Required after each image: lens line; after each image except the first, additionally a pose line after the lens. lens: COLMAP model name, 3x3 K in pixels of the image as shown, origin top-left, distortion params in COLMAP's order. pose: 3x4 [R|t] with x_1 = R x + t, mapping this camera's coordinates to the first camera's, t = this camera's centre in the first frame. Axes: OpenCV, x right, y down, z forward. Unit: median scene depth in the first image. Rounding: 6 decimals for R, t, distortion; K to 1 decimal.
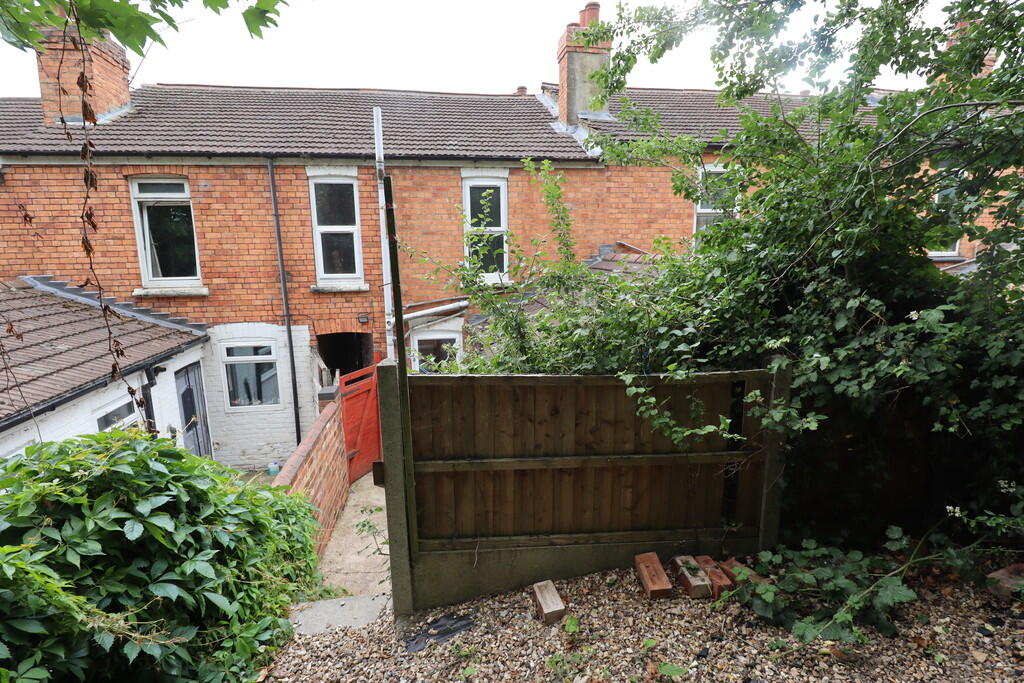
lens RADIAL K [[483.6, 0, 515.8], [0, 483.6, 342.6], [0, 0, 1]] dist [-0.014402, -0.002420]
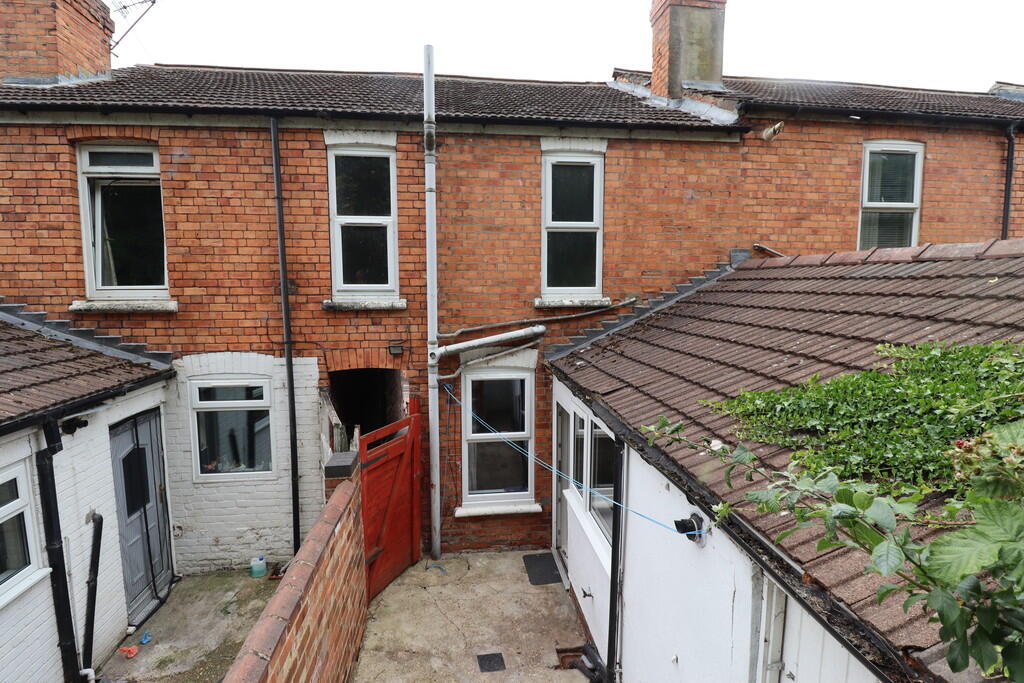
lens RADIAL K [[483.6, 0, 511.7], [0, 483.6, 338.9], [0, 0, 1]] dist [-0.014402, -0.002420]
pose [[0.999115, 0.011350, -0.040496, -0.124918], [-0.014799, 0.996193, -0.085906, -0.006871], [0.039367, 0.086429, 0.995480, 0.322080]]
